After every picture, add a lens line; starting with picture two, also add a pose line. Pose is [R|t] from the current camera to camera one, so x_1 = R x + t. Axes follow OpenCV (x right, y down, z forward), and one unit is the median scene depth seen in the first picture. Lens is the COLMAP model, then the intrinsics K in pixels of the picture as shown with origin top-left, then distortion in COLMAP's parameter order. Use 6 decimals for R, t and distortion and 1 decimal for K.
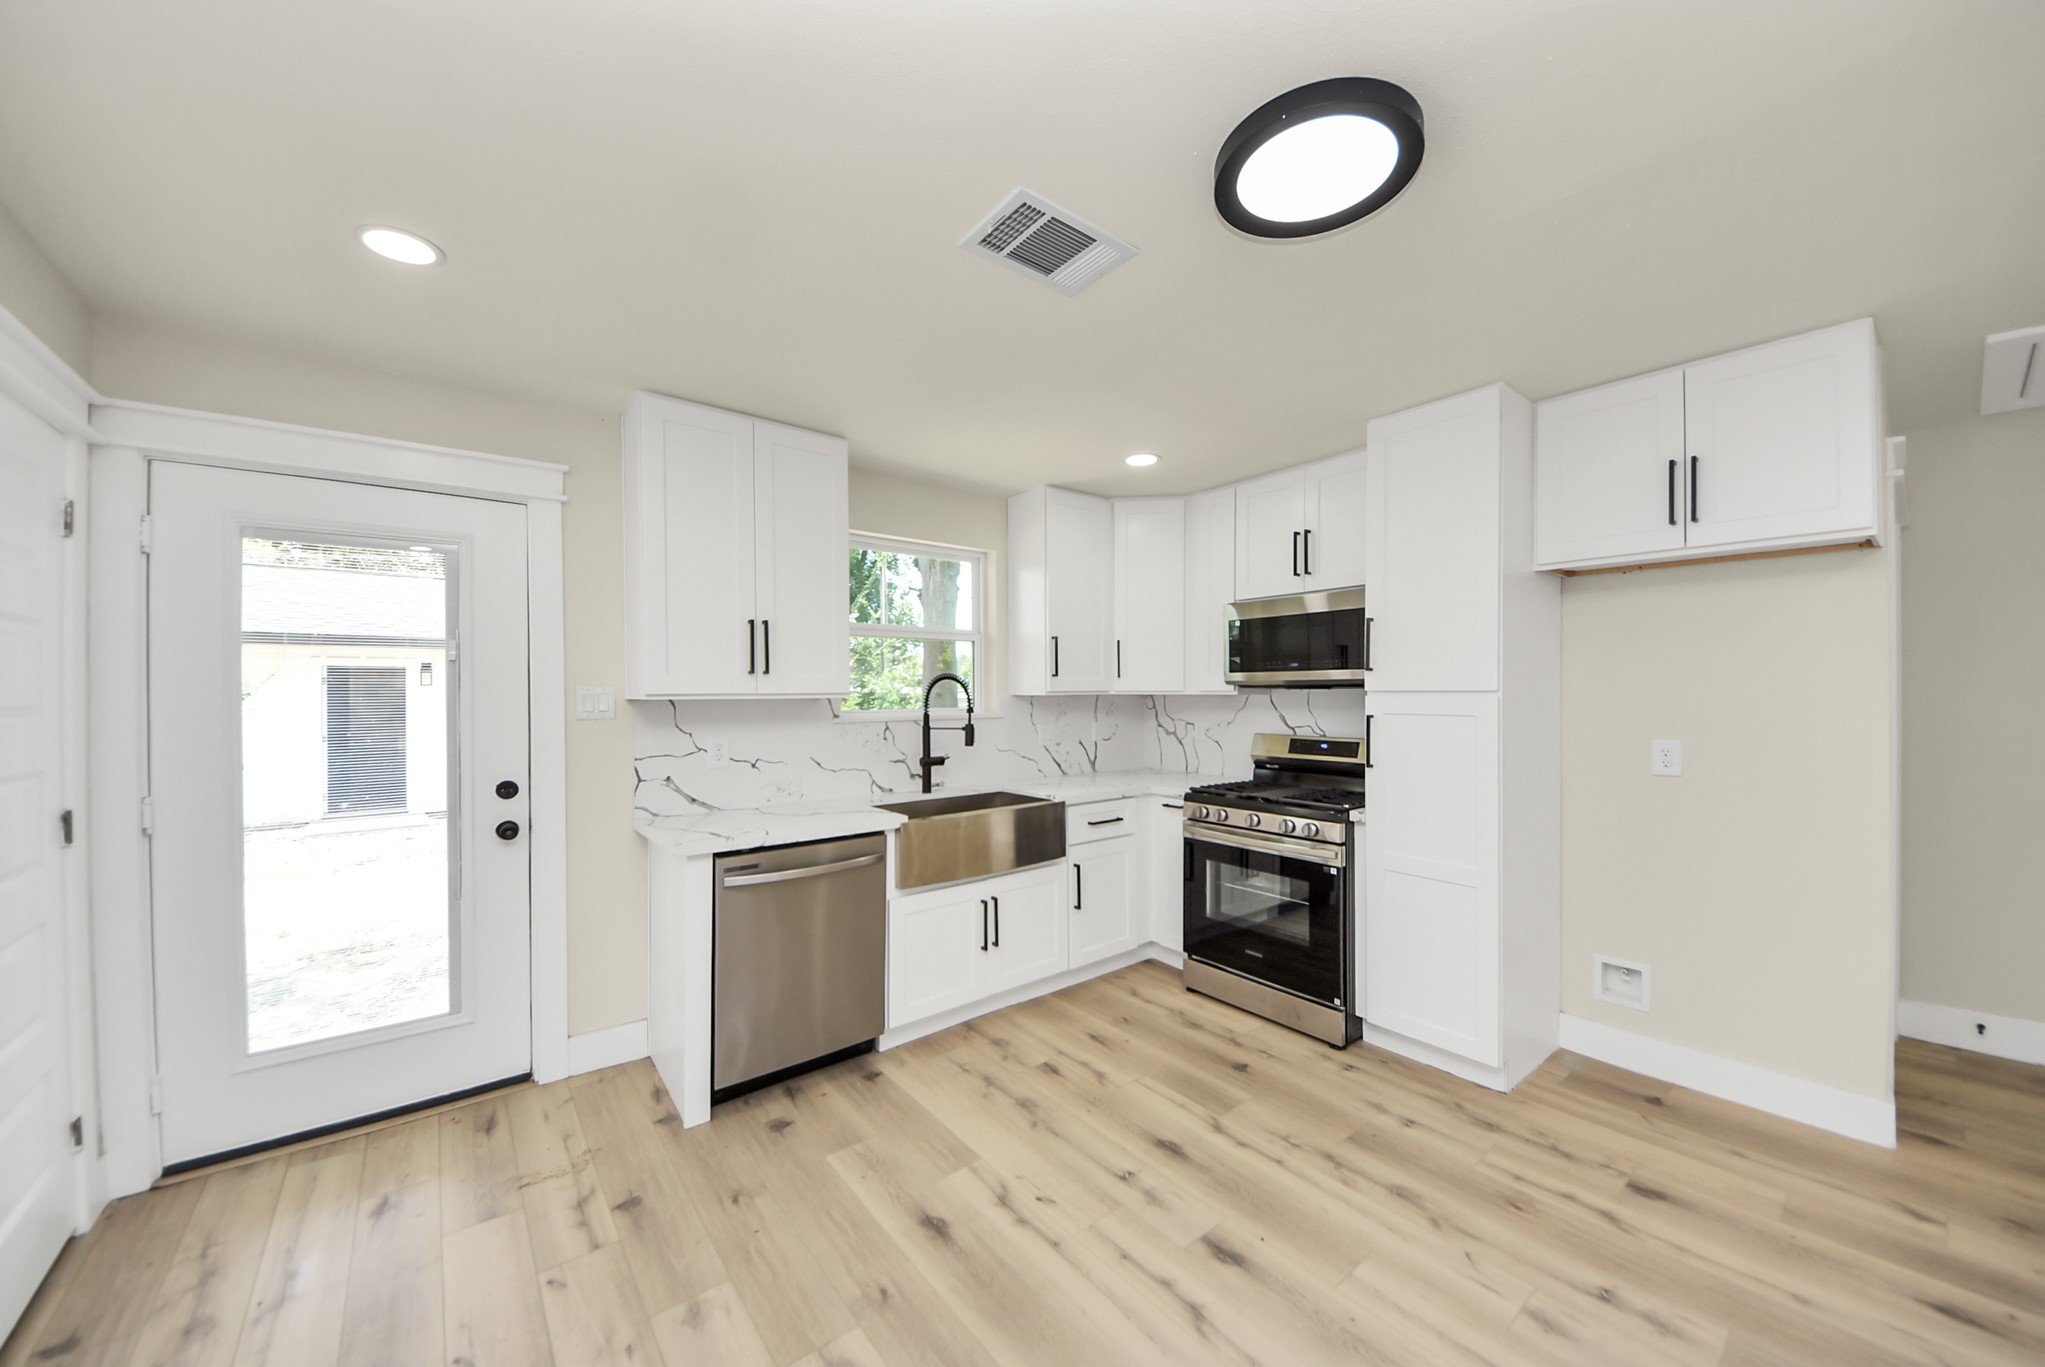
lens RADIAL K [[722.4, 0, 1038.7], [0, 722.4, 688.8], [0, 0, 1]] dist [0.032677, -0.019939]
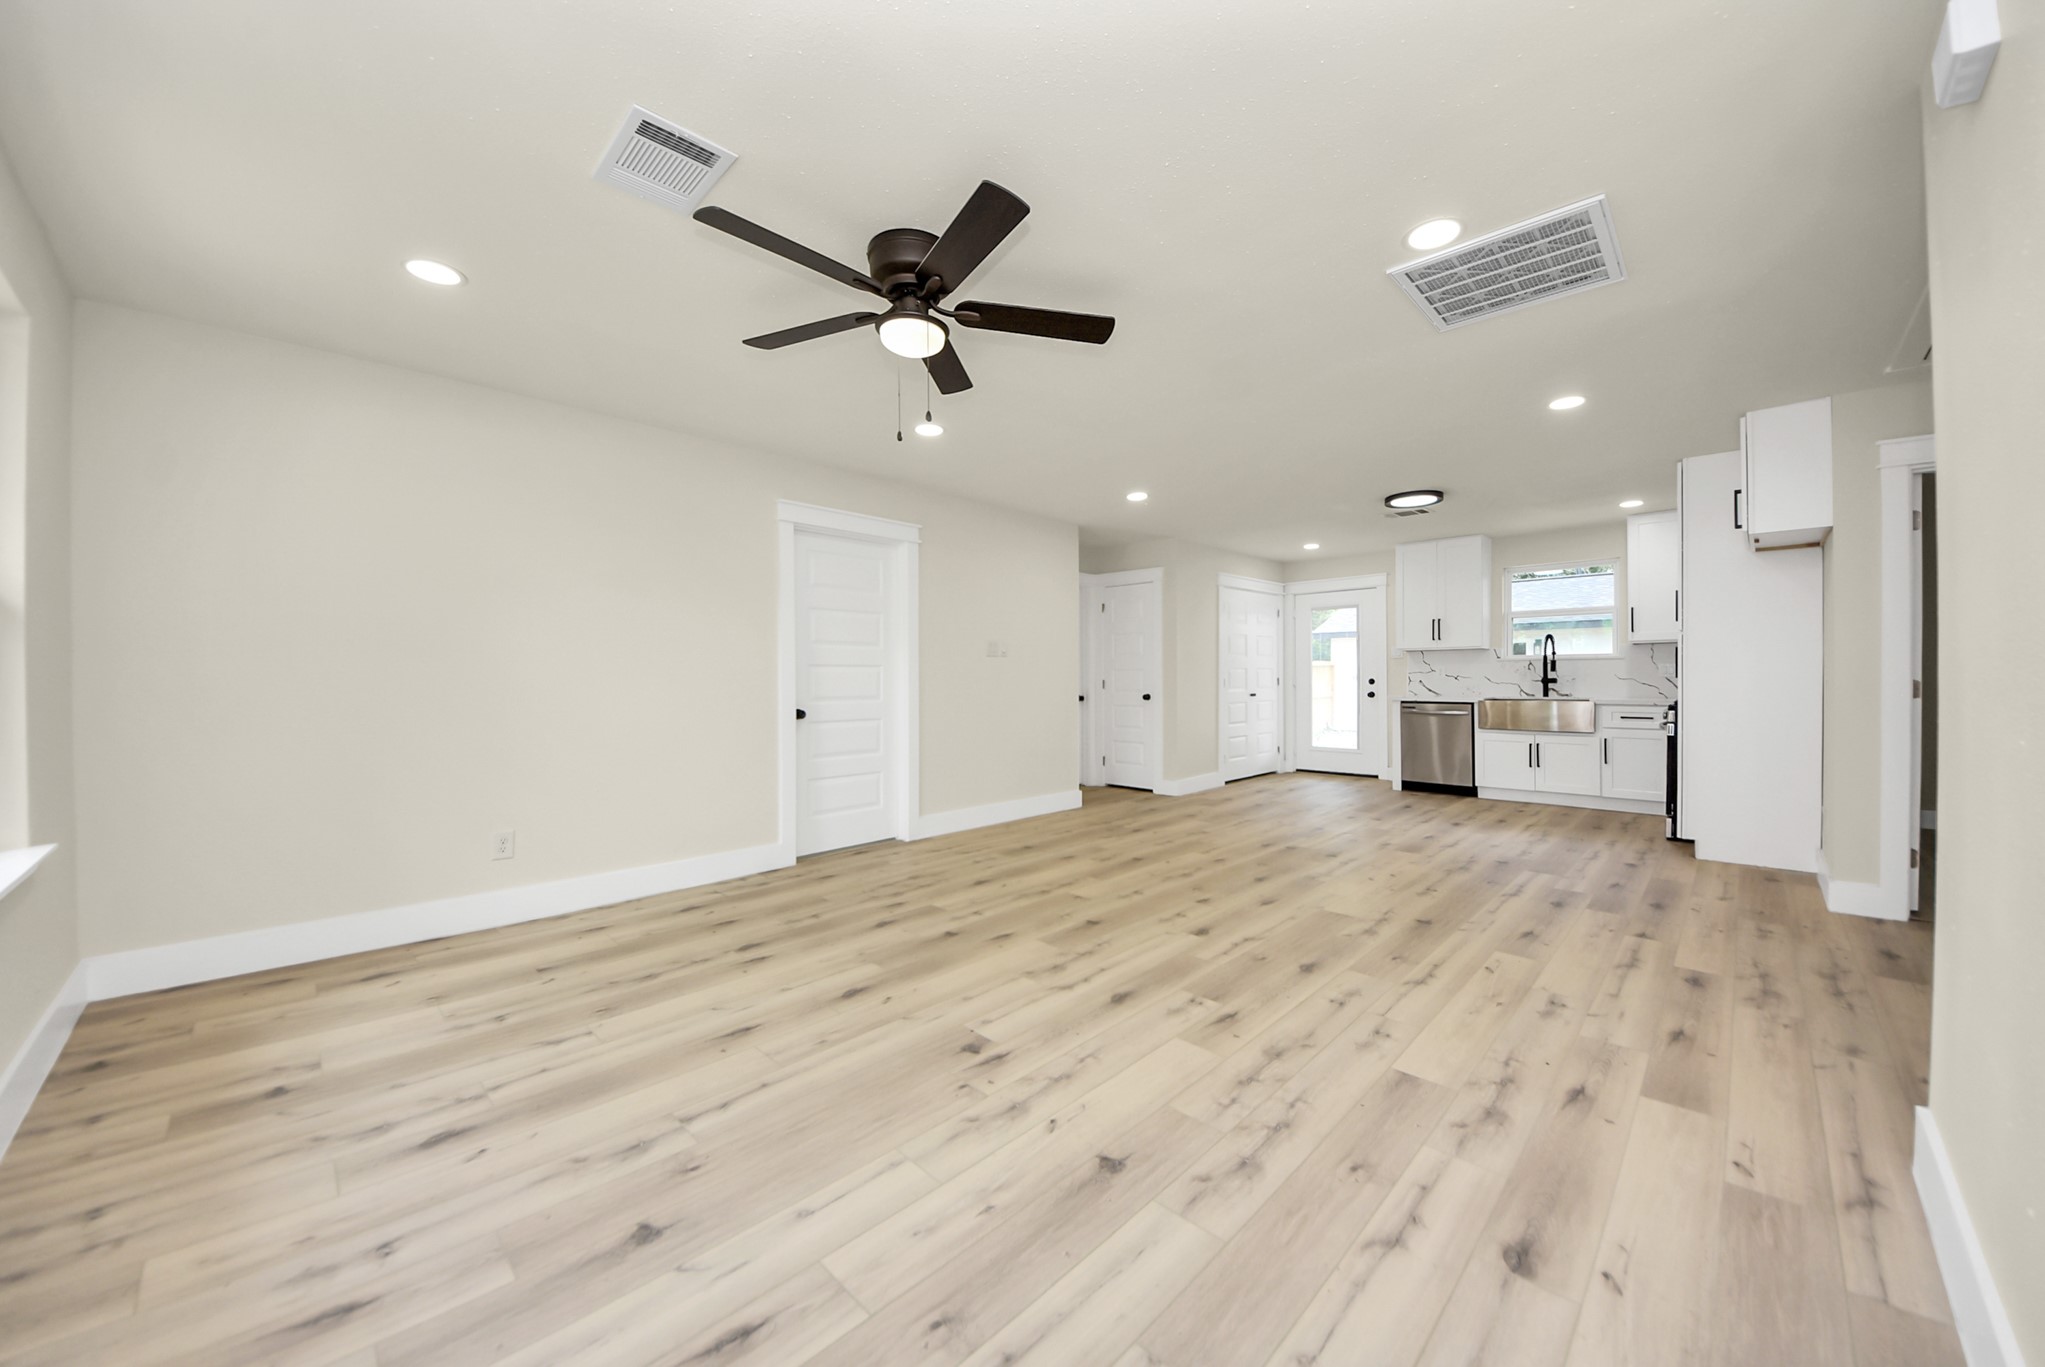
lens RADIAL K [[722.4, 0, 1038.7], [0, 722.4, 688.8], [0, 0, 1]] dist [0.032677, -0.019939]
pose [[0.117069, 0.018592, -0.992950, 1.854942], [0.012094, 0.999724, 0.020145, 0.076940], [0.993050, -0.014367, 0.116812, -0.652093]]
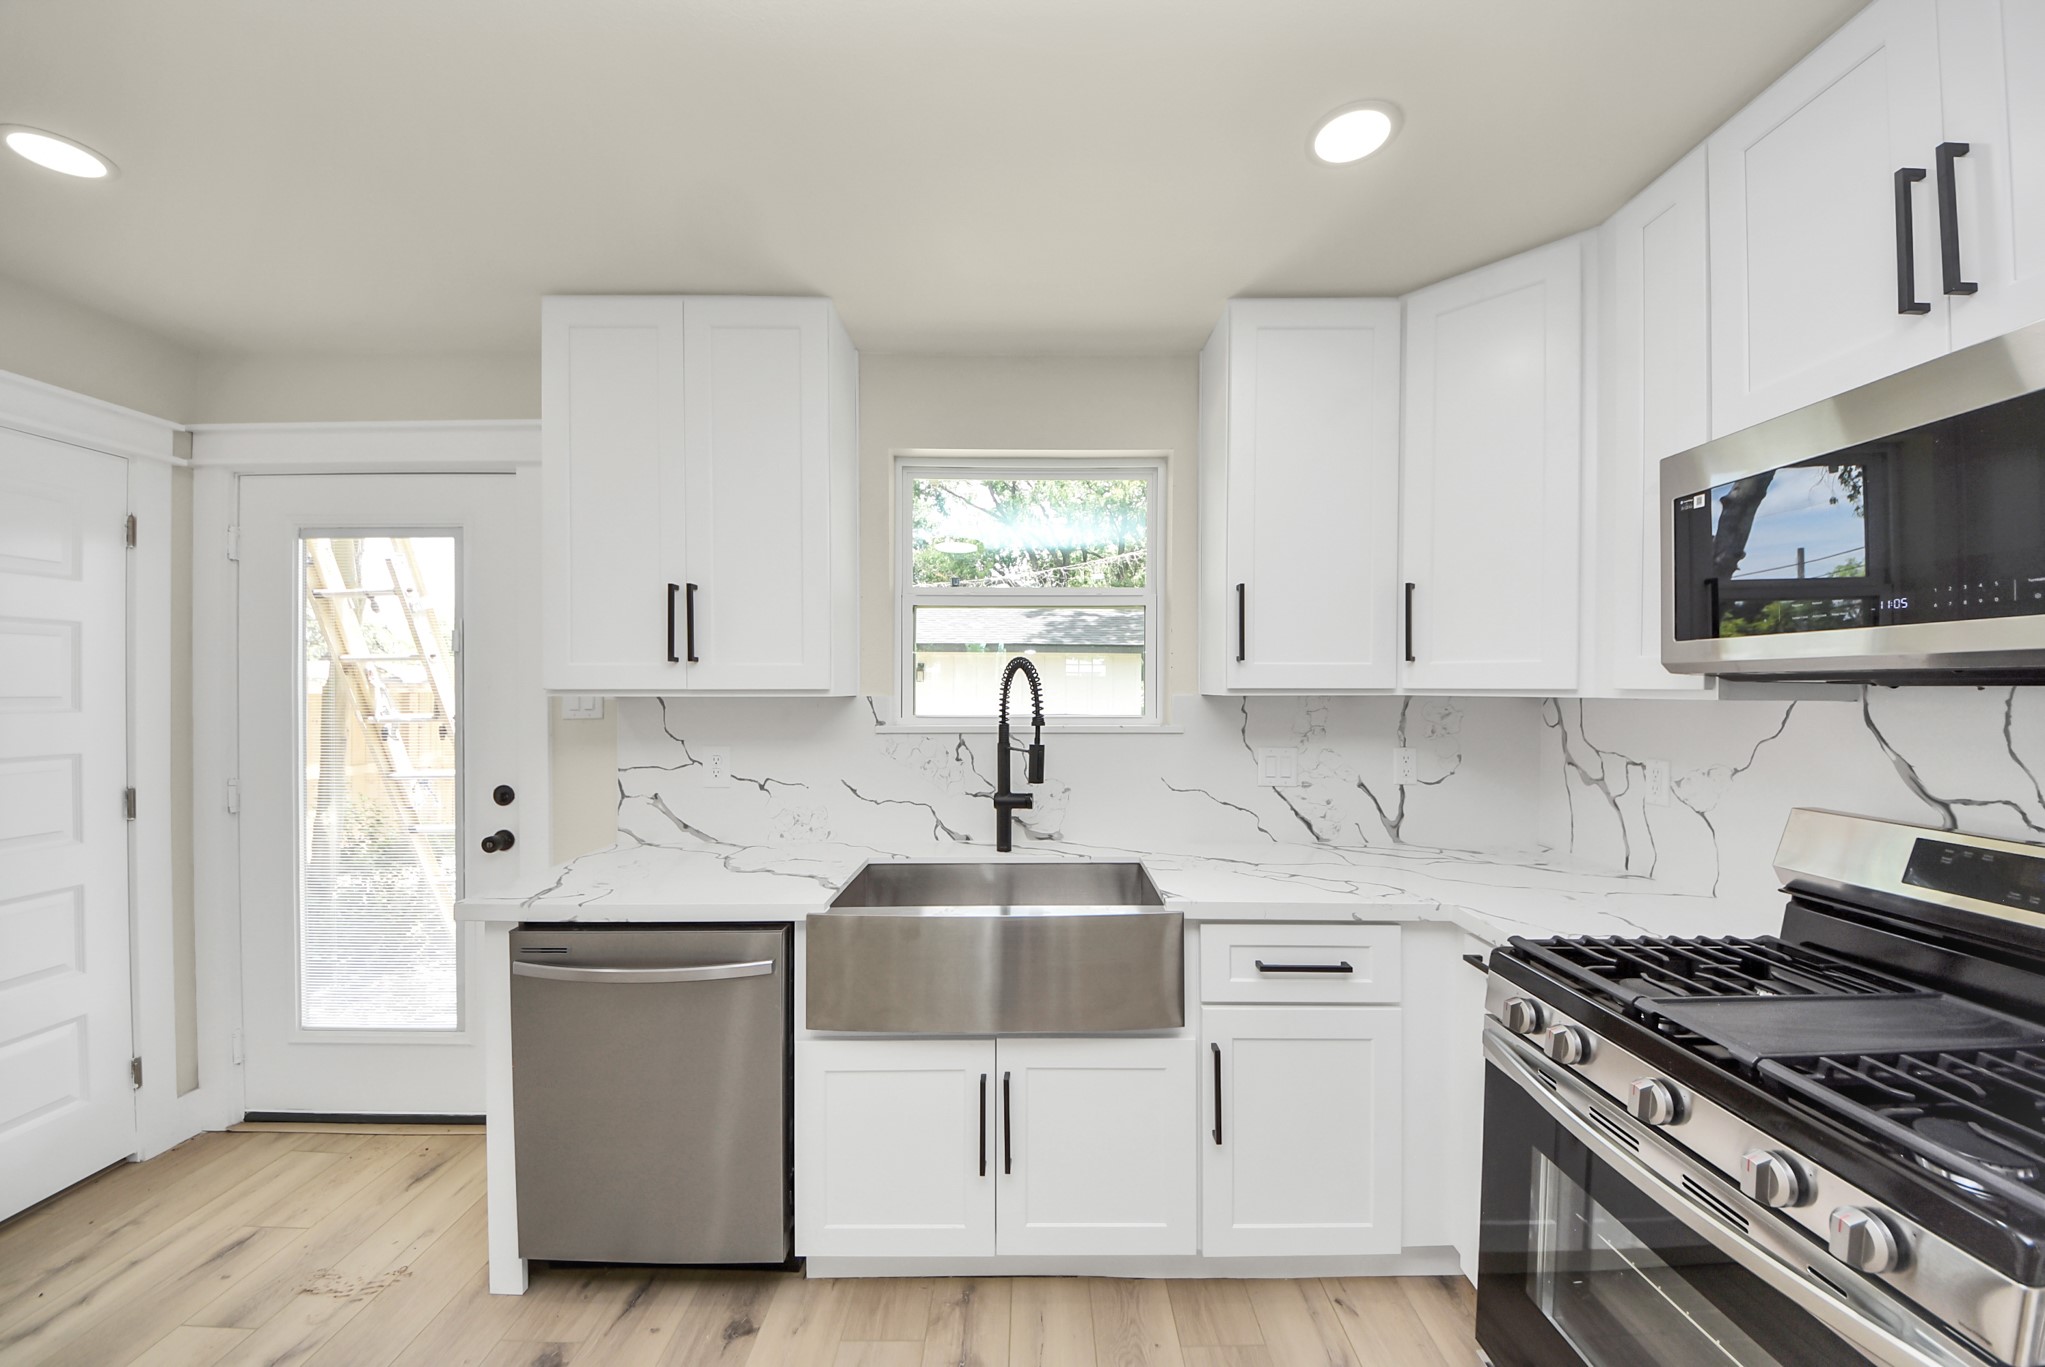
lens RADIAL K [[729.5, 0, 1033.0], [0, 729.5, 691.7], [0, 0, 1]] dist [0.030067, -0.020250]
pose [[0.776799, 0.007672, -0.629702, 0.295820], [-0.001807, 0.999949, 0.009954, 0.000947], [0.629746, -0.006595, 0.776773, 0.606318]]
